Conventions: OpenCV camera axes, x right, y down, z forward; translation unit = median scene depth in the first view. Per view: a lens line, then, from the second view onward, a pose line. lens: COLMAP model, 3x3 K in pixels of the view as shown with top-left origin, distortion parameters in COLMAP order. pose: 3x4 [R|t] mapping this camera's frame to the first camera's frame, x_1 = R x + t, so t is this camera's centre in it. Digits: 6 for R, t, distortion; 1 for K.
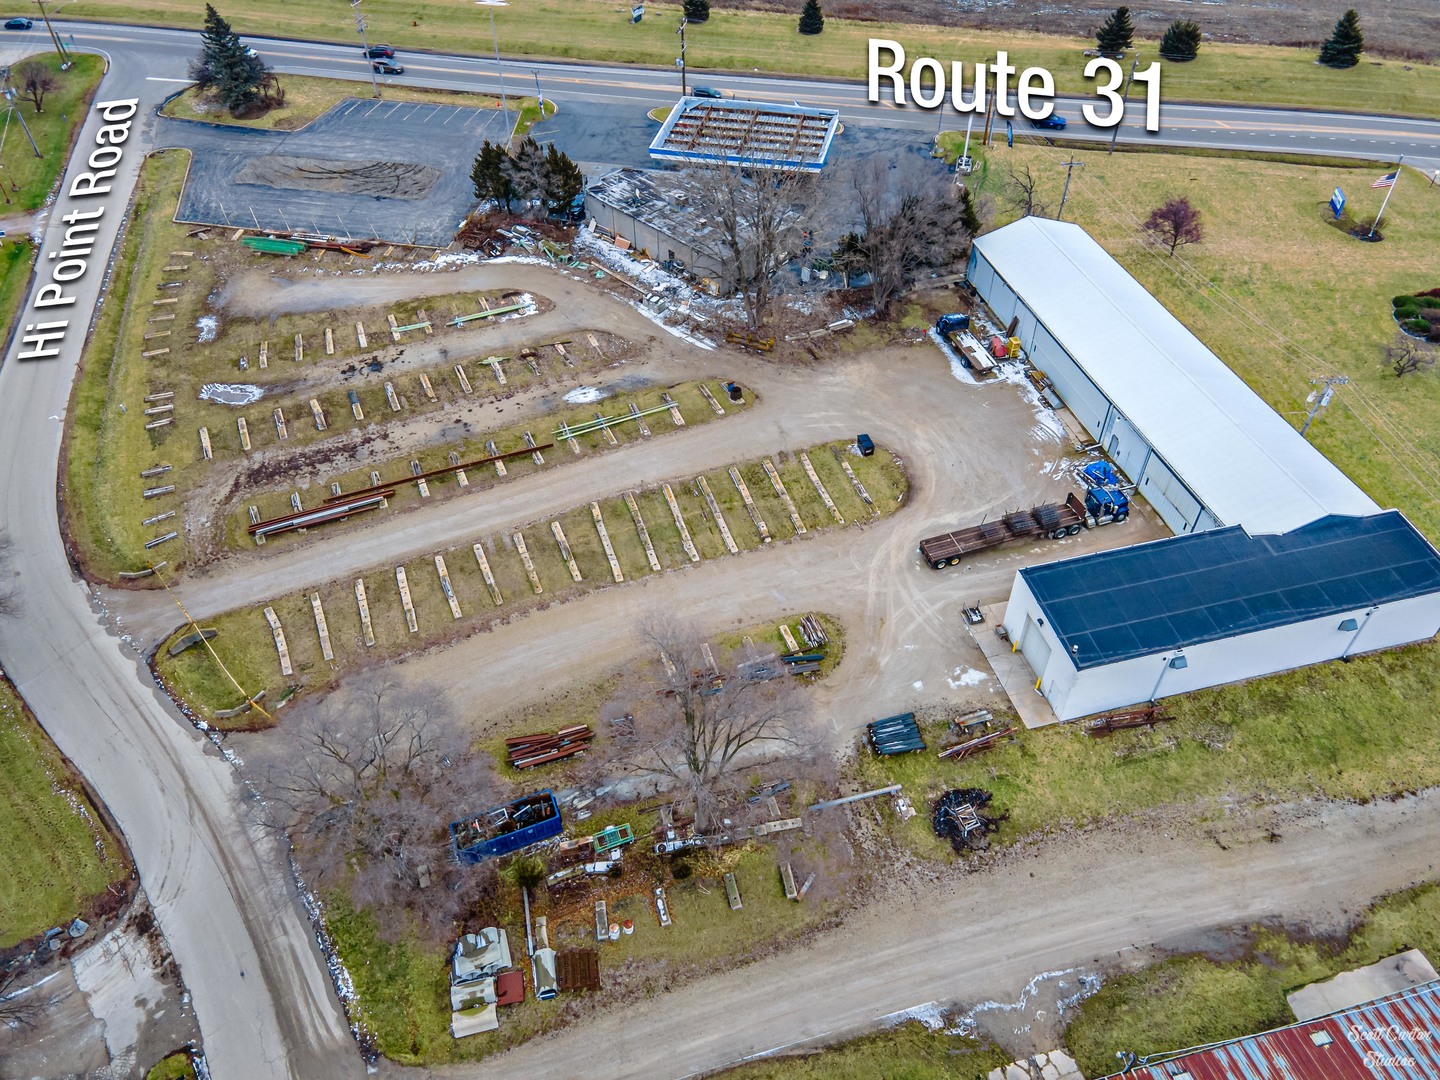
lens RADIAL K [[1051.5, 0, 710.1], [0, 1051.5, 539.0], [0, 0, 1]] dist [0.027929, 0.011881]
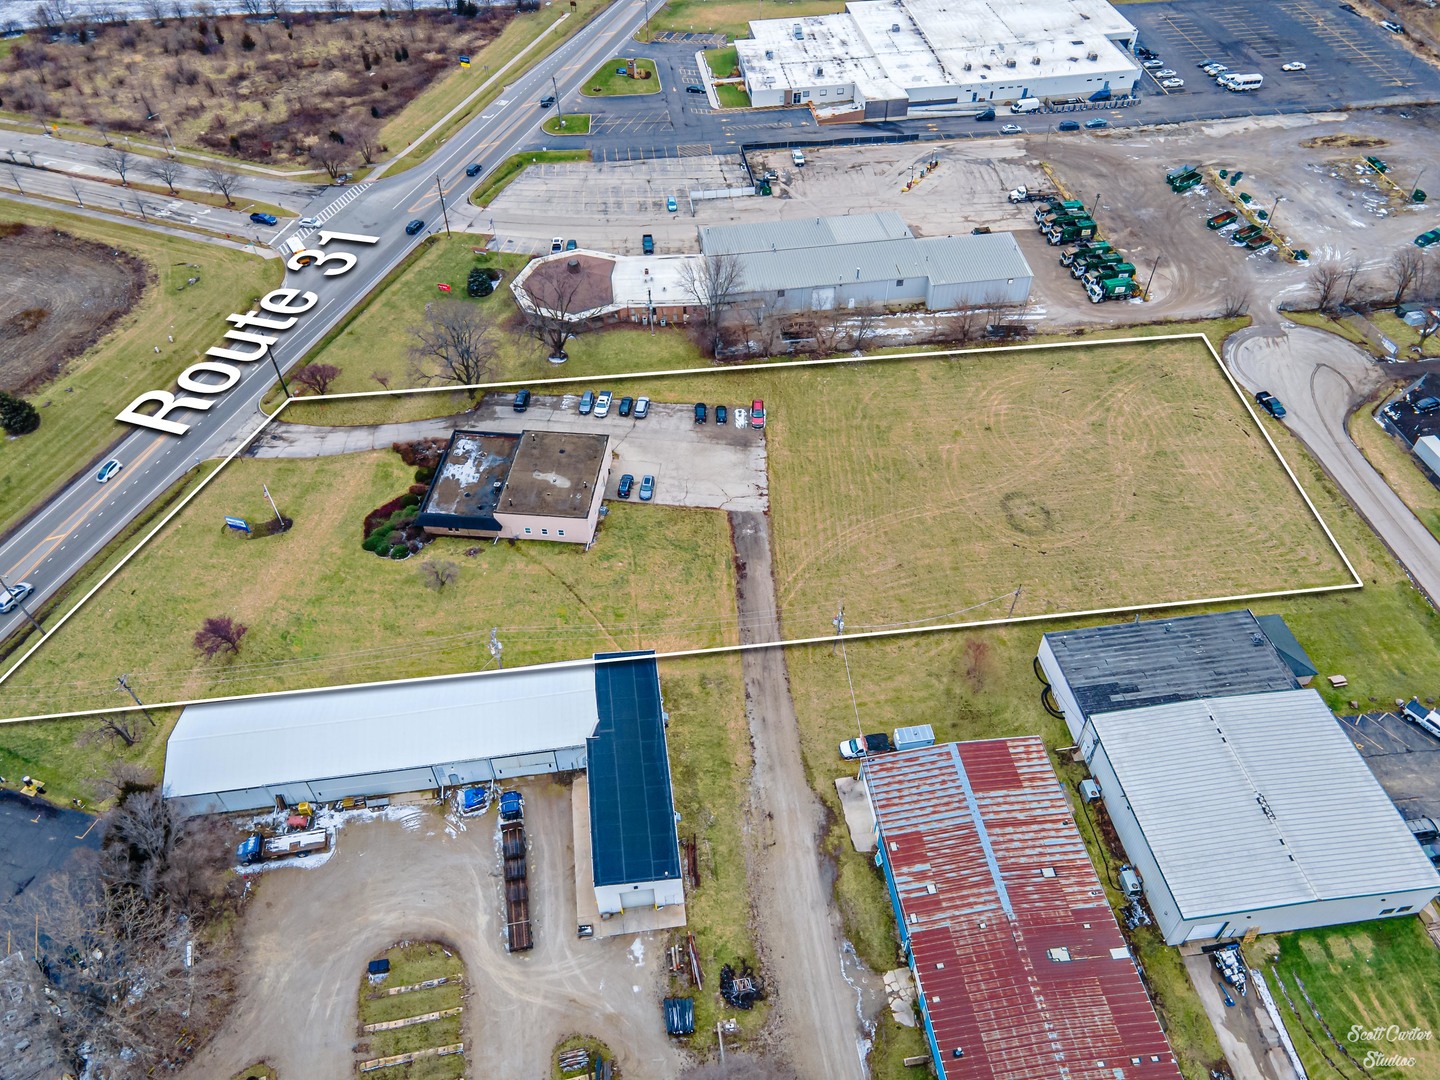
lens RADIAL K [[1051.5, 0, 718.5], [0, 1051.5, 542.8], [0, 0, 1]] dist [0.027929, 0.011881]
pose [[0.117306, -0.709125, 0.695256, -0.331025], [0.698901, 0.556320, 0.449496, -0.715899], [-0.705533, 0.433187, 0.560867, -0.108974]]
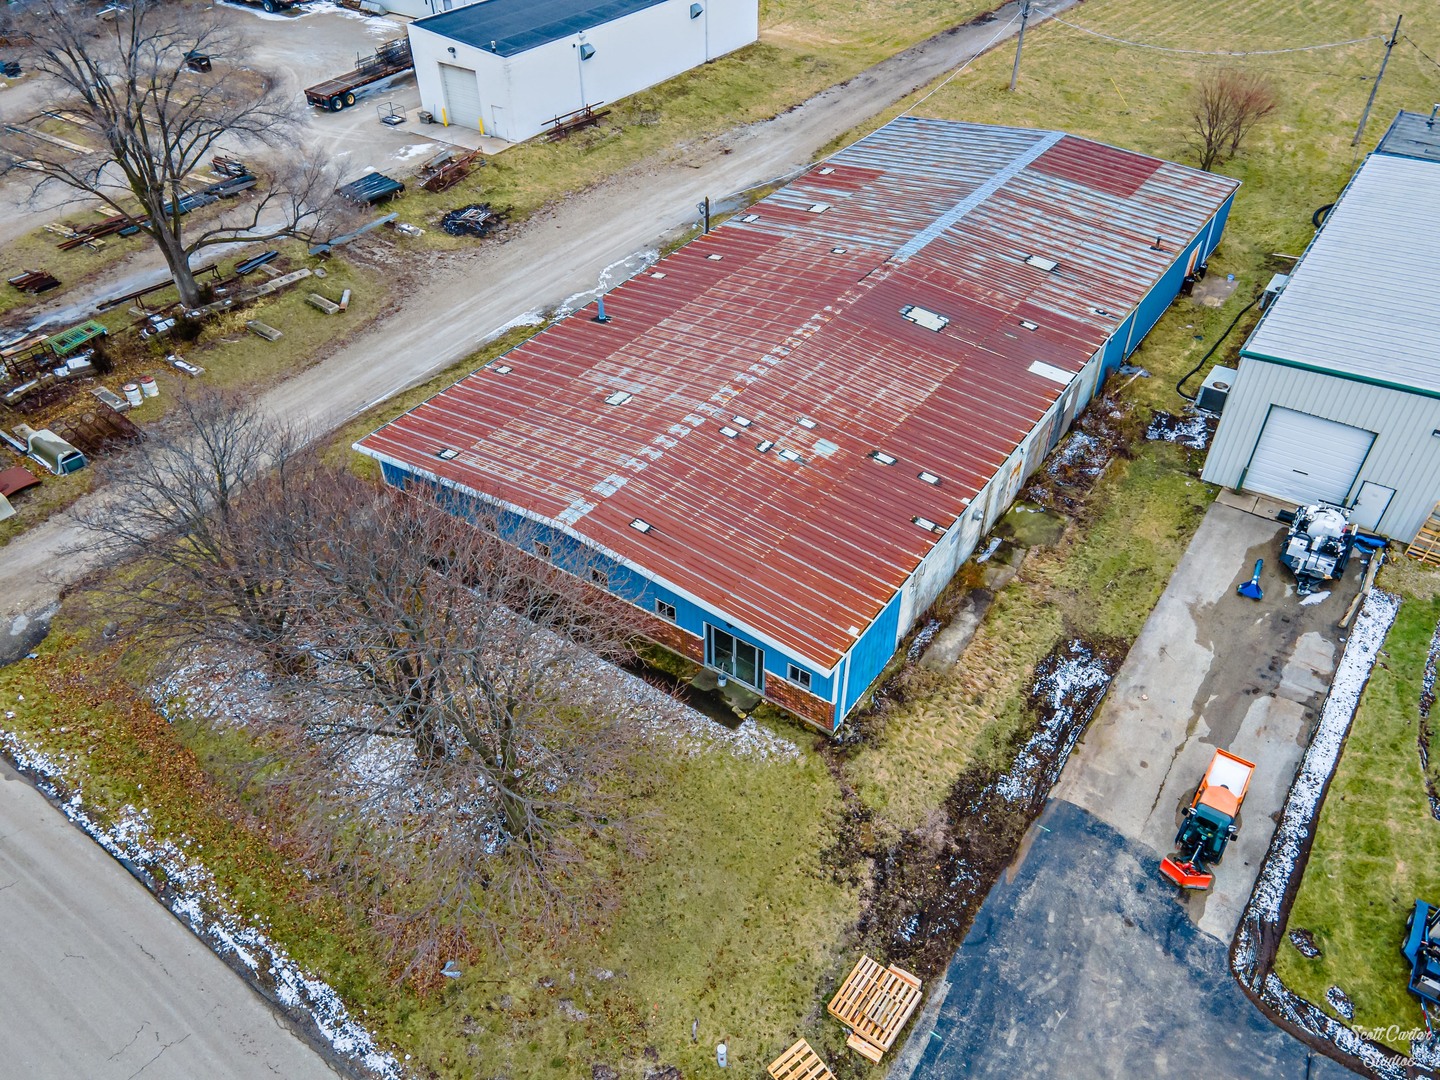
lens RADIAL K [[1051.5, 0, 718.5], [0, 1051.5, 541.0], [0, 0, 1]] dist [0.027929, 0.011881]
pose [[0.760027, -0.410561, 0.503785, -0.161510], [0.449501, 0.891948, 0.048762, 0.501799], [-0.469370, 0.189391, 0.862452, 0.125347]]
